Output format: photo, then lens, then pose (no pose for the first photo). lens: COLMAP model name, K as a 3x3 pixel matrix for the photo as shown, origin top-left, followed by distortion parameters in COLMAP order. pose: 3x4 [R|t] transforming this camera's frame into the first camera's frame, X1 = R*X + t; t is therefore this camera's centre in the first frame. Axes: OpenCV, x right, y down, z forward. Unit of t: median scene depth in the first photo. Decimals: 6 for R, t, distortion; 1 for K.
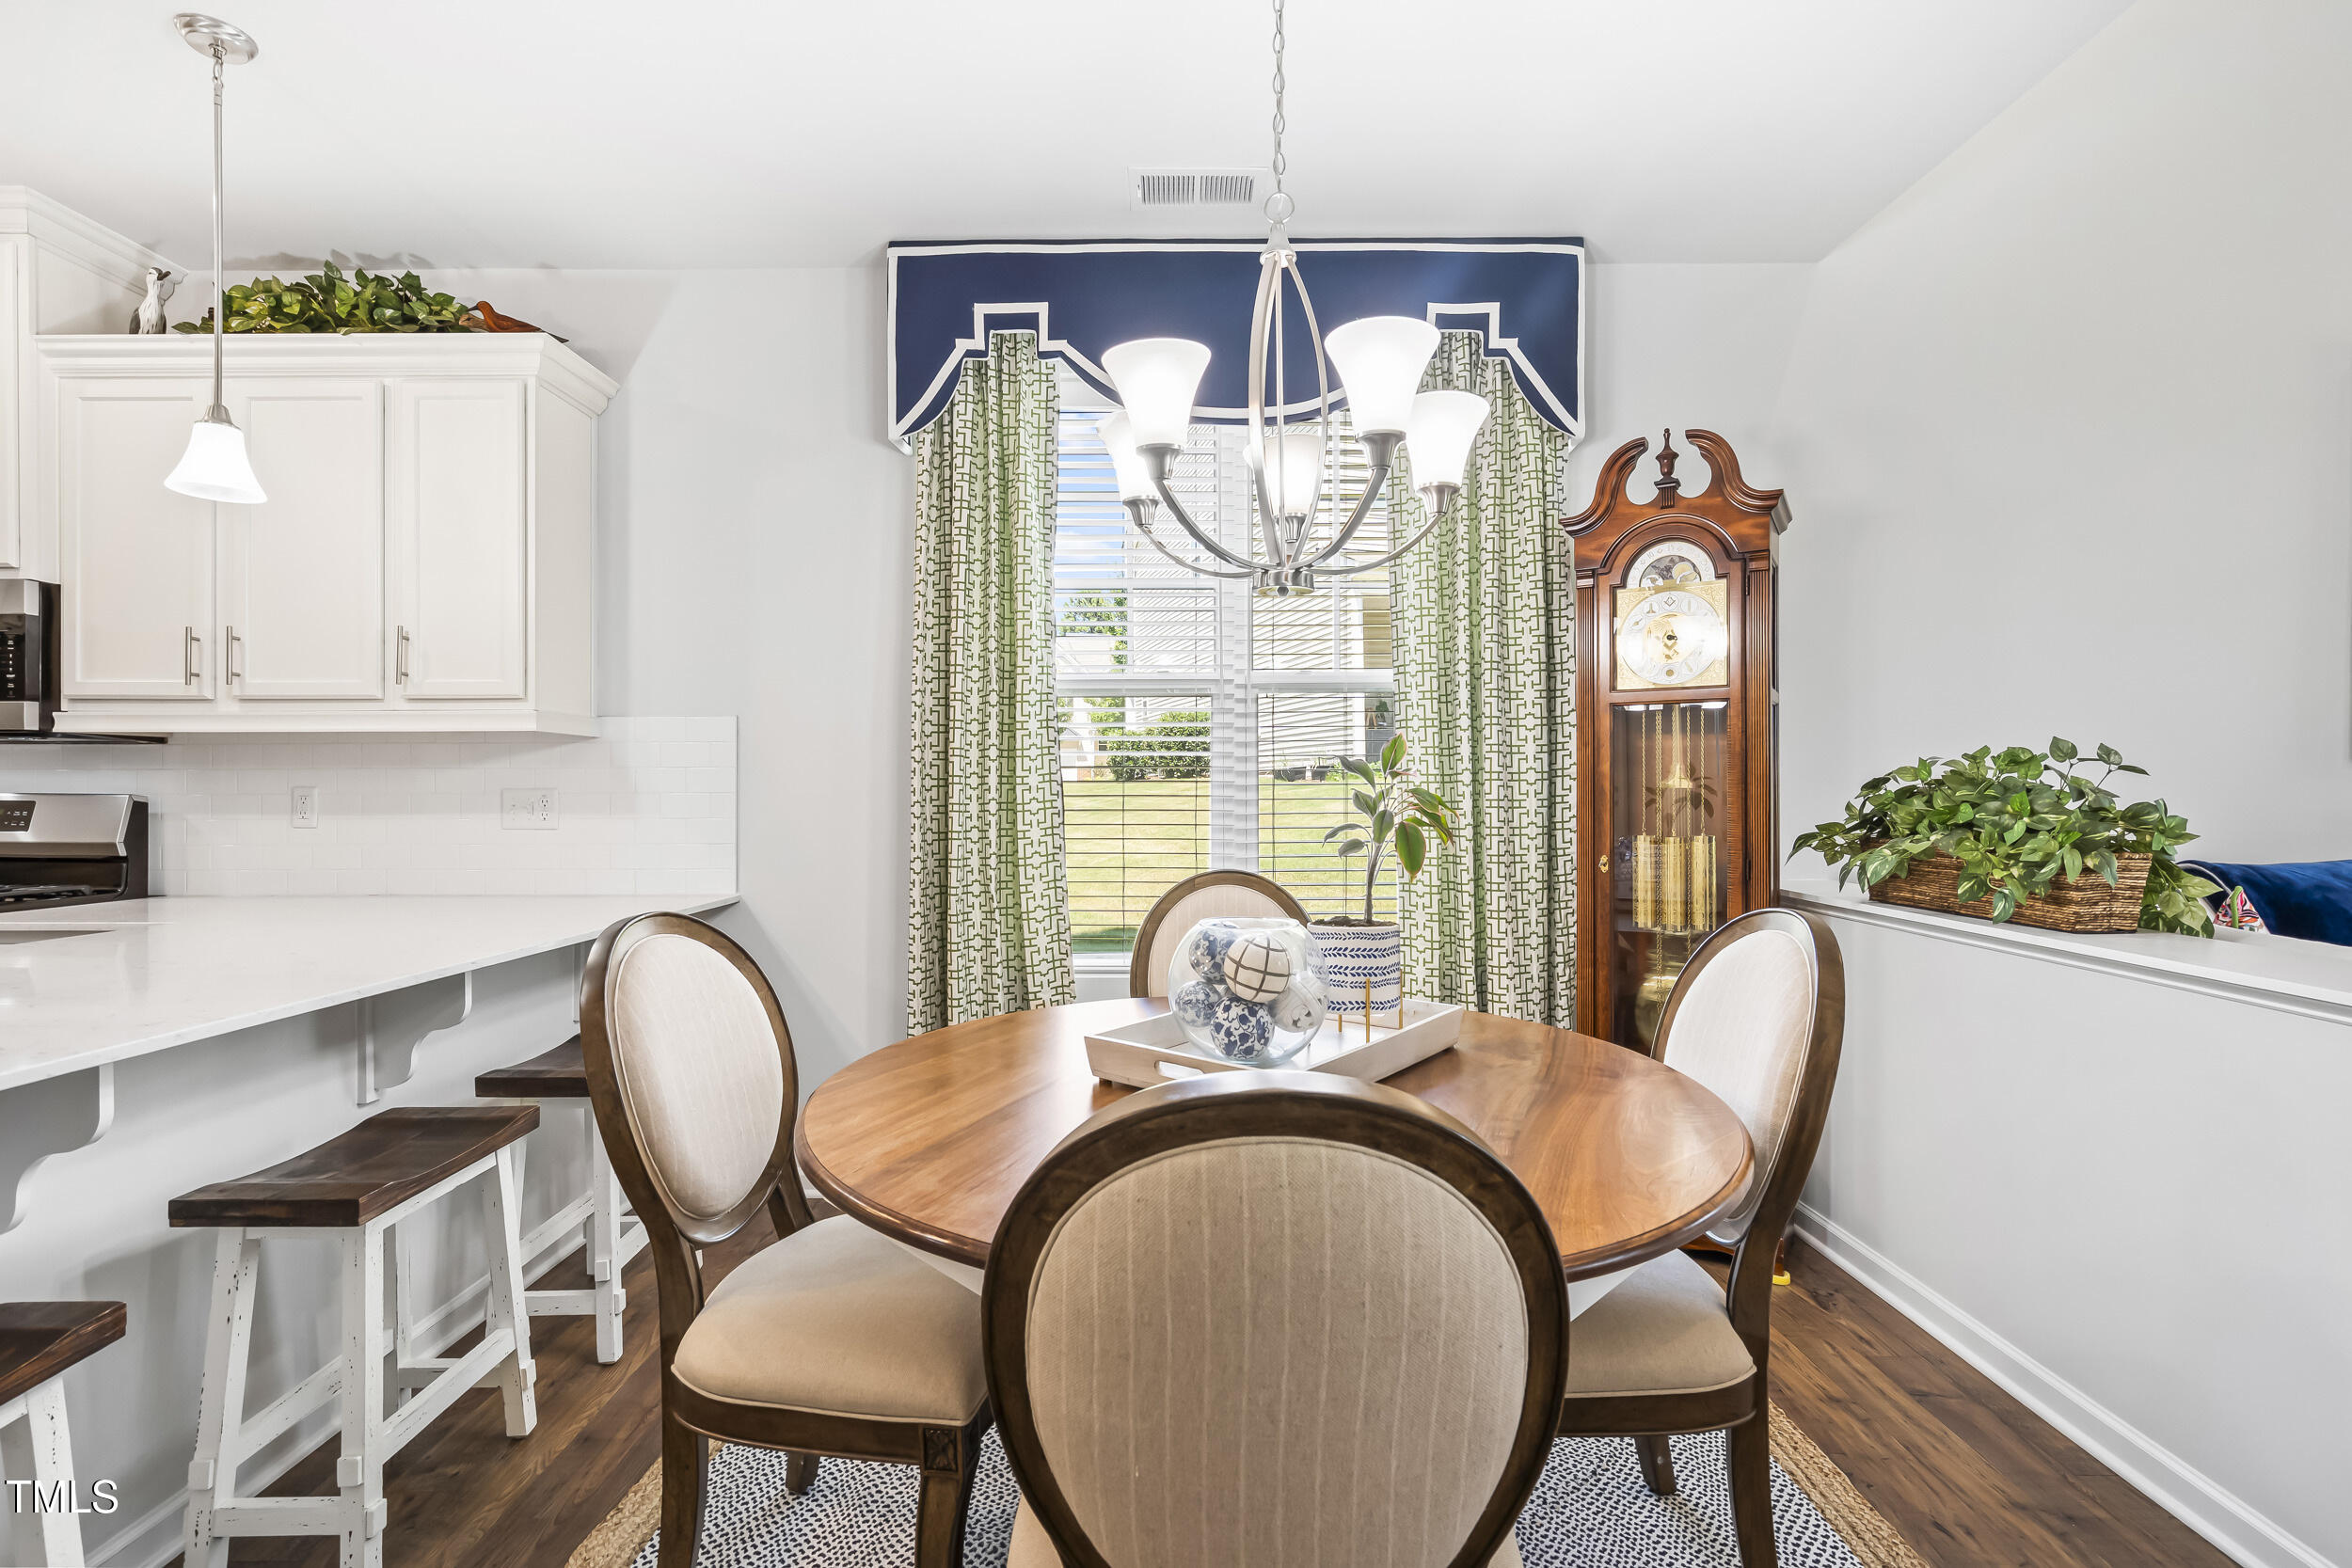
lens RADIAL K [[1074.9, 0, 1170.5], [0, 1074.9, 780.8], [0, 0, 1]] dist [-0.001056, 0.001175]
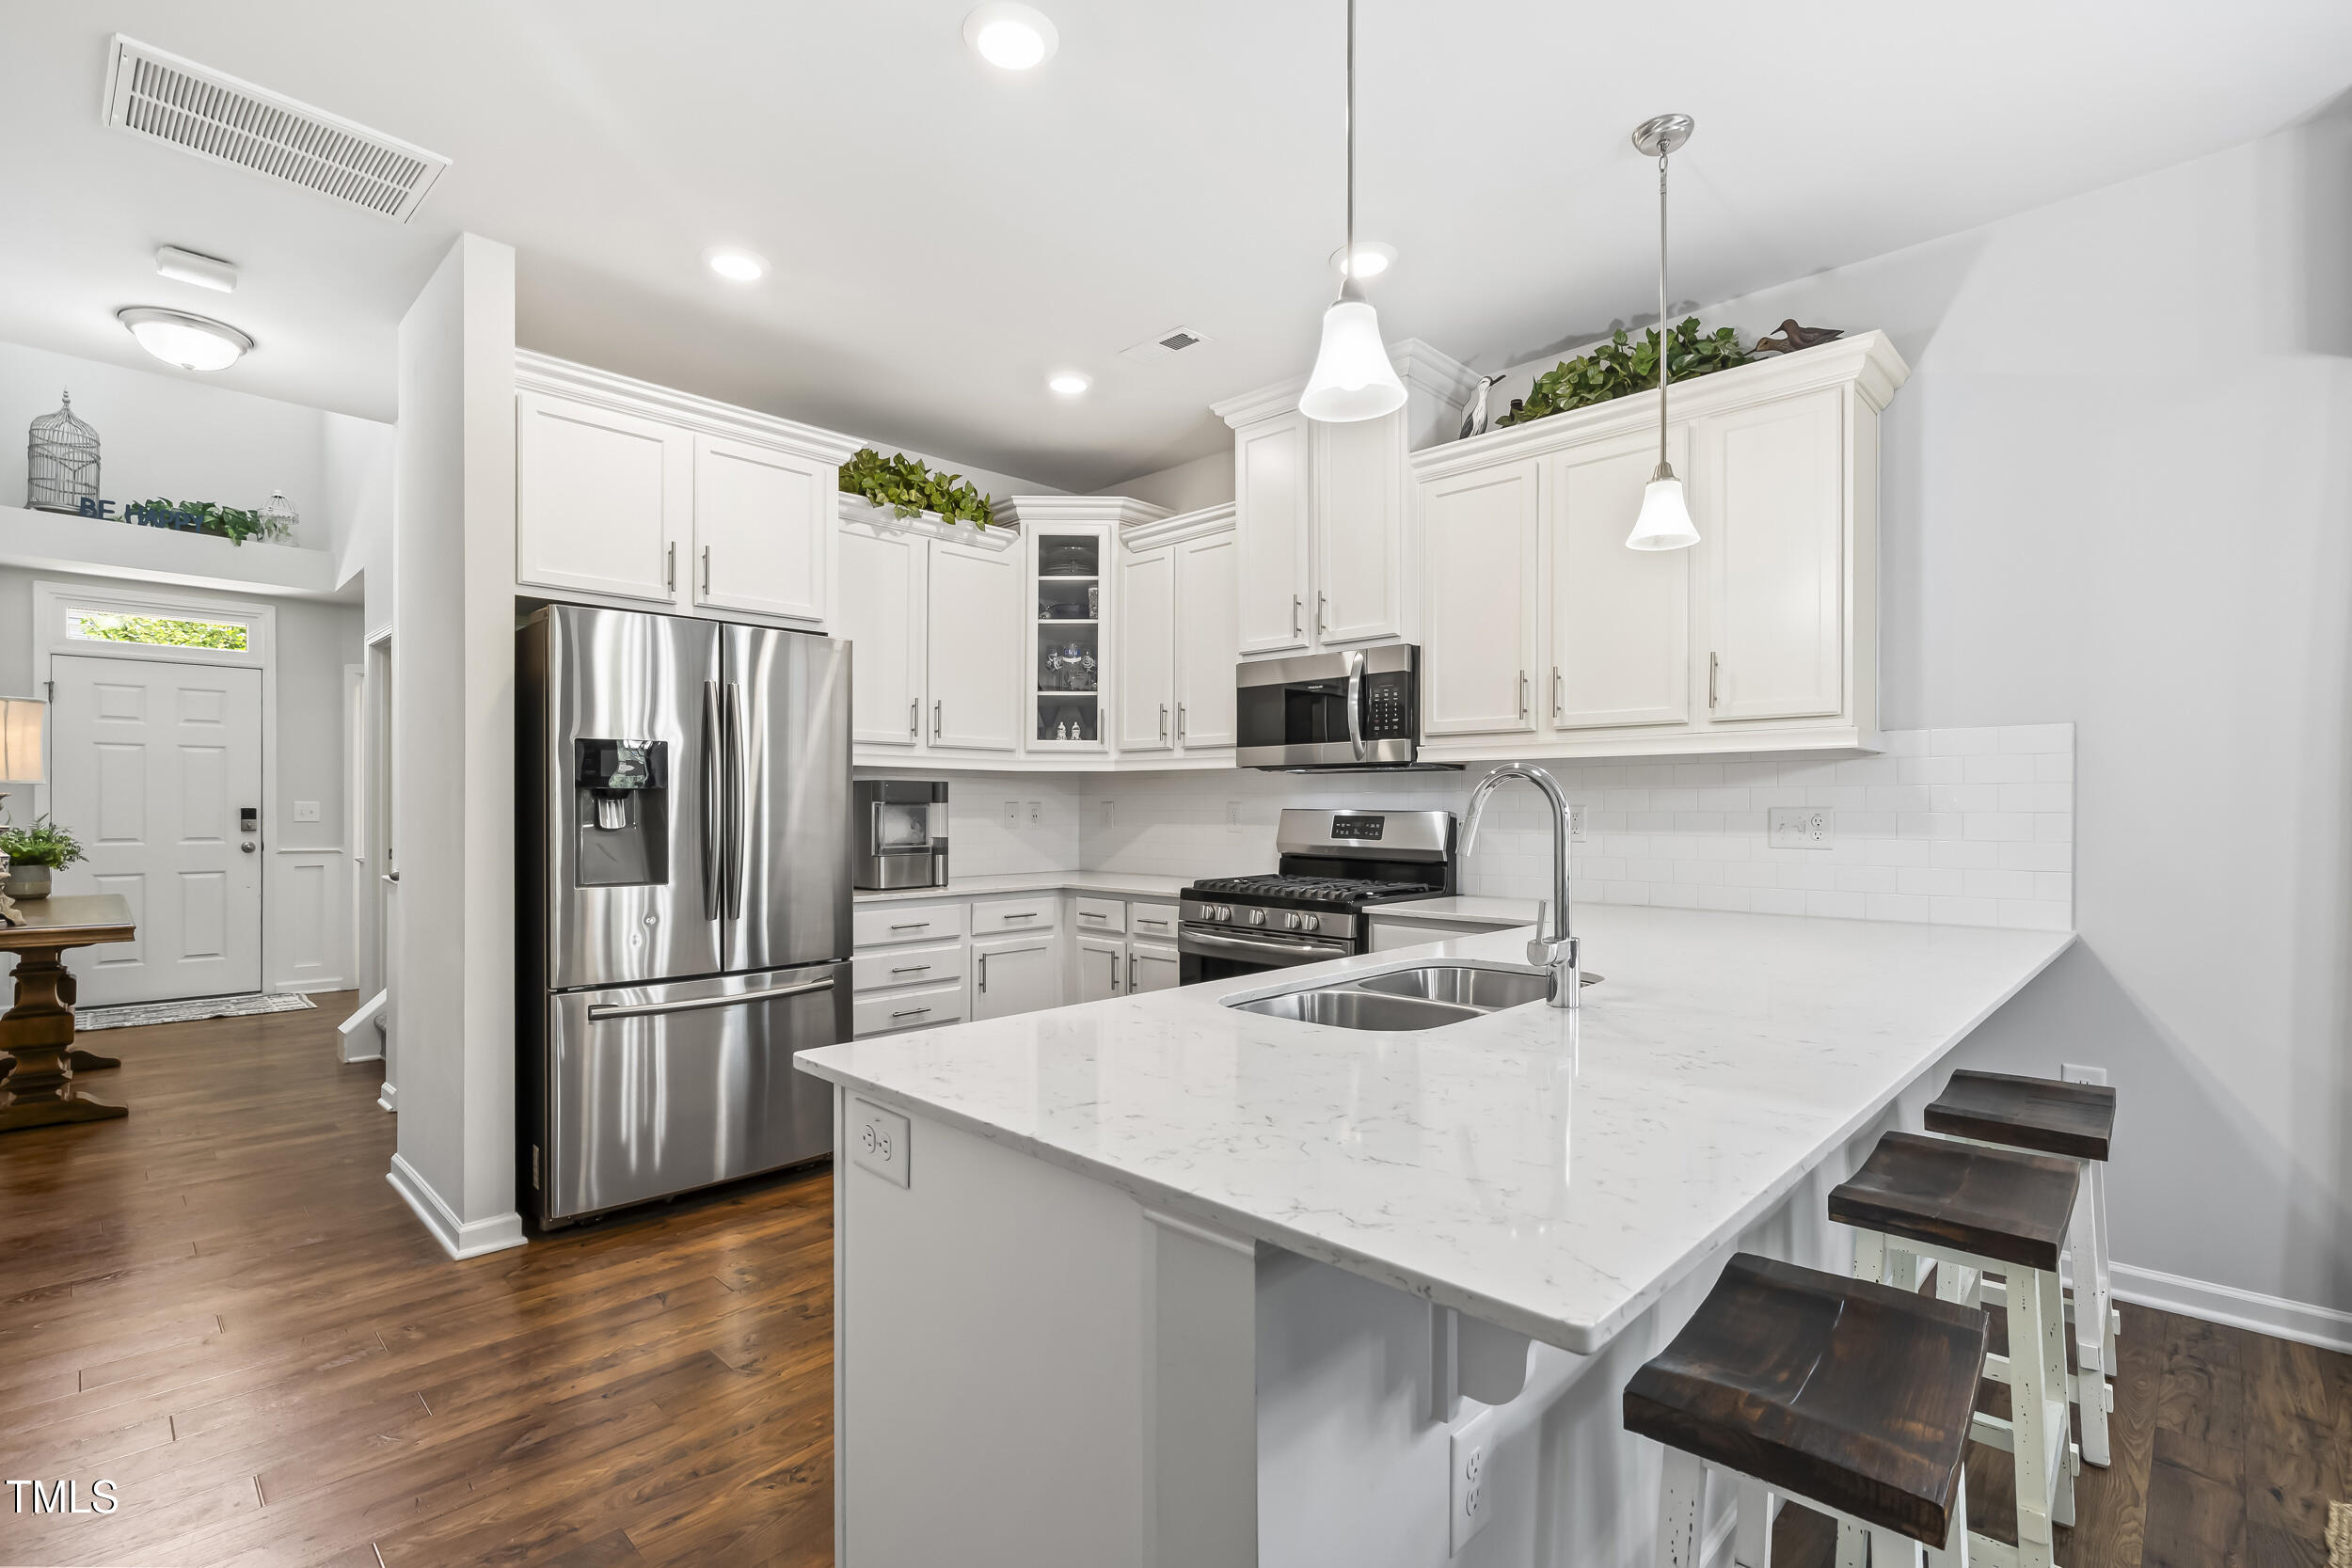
lens RADIAL K [[1074.9, 0, 1159.4], [0, 1074.9, 794.3], [0, 0, 1]] dist [-0.001056, 0.001175]
pose [[0.719962, -0.006609, -0.693982, -0.367480], [0.003306, 0.999976, -0.006093, -0.000766], [0.694006, 0.002092, 0.719966, -0.124226]]
